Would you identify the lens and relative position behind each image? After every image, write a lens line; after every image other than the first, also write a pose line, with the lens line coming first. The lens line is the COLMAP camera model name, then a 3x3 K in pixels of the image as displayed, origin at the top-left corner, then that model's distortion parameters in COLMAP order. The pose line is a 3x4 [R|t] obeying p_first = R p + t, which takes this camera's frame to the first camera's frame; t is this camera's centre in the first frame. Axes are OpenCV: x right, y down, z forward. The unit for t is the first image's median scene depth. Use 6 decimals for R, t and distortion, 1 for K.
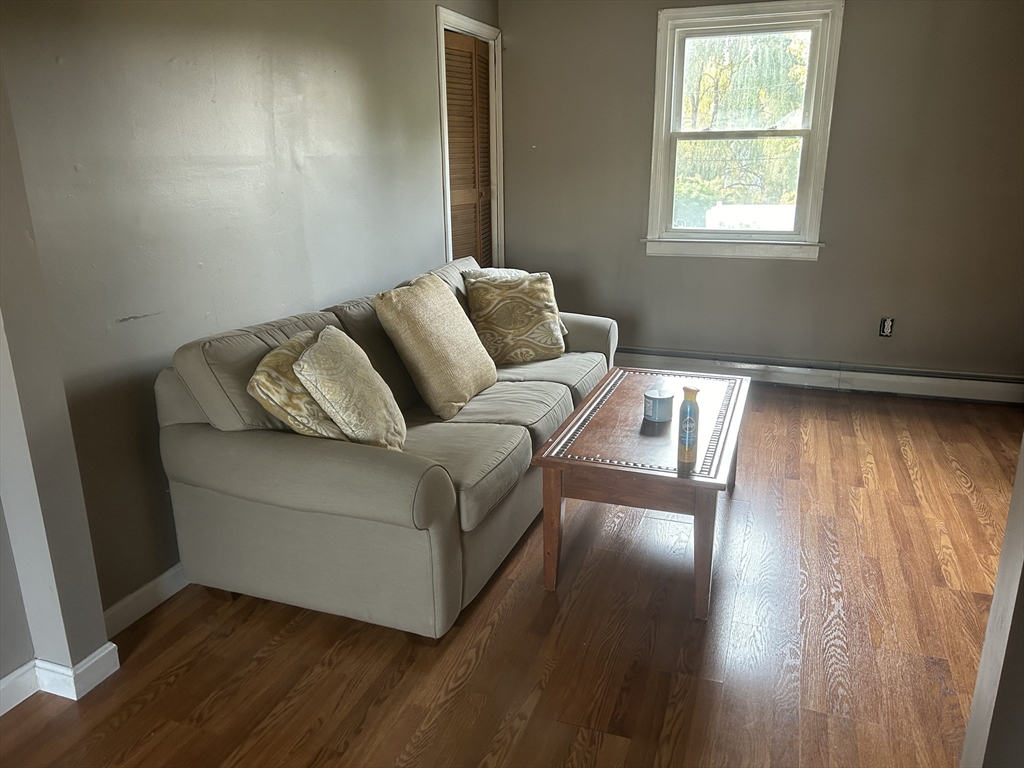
lens RADIAL K [[780.8, 0, 516.8], [0, 780.8, 383.8], [0, 0, 1]] dist [0.023439, -0.012682]
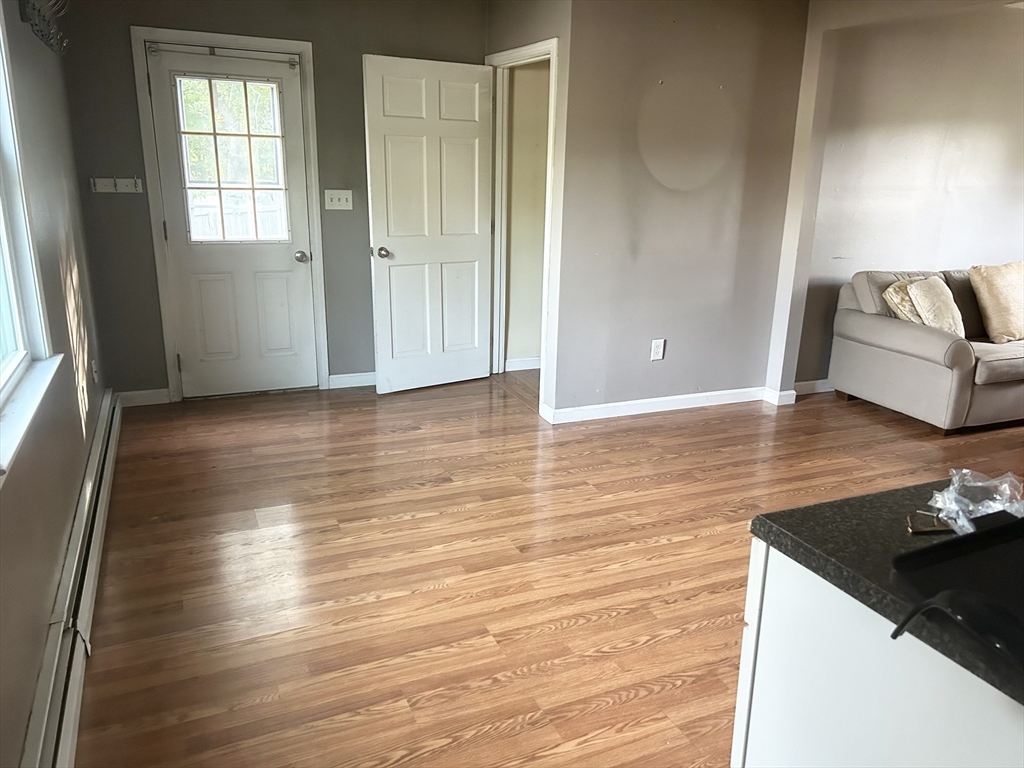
lens RADIAL K [[780.8, 0, 515.8], [0, 780.8, 388.2], [0, 0, 1]] dist [0.023439, -0.012682]
pose [[0.687489, 0.225575, -0.690271, 0.500327], [-0.230852, 0.969112, 0.086777, 0.295909], [0.688525, 0.099692, 0.718328, -1.198600]]
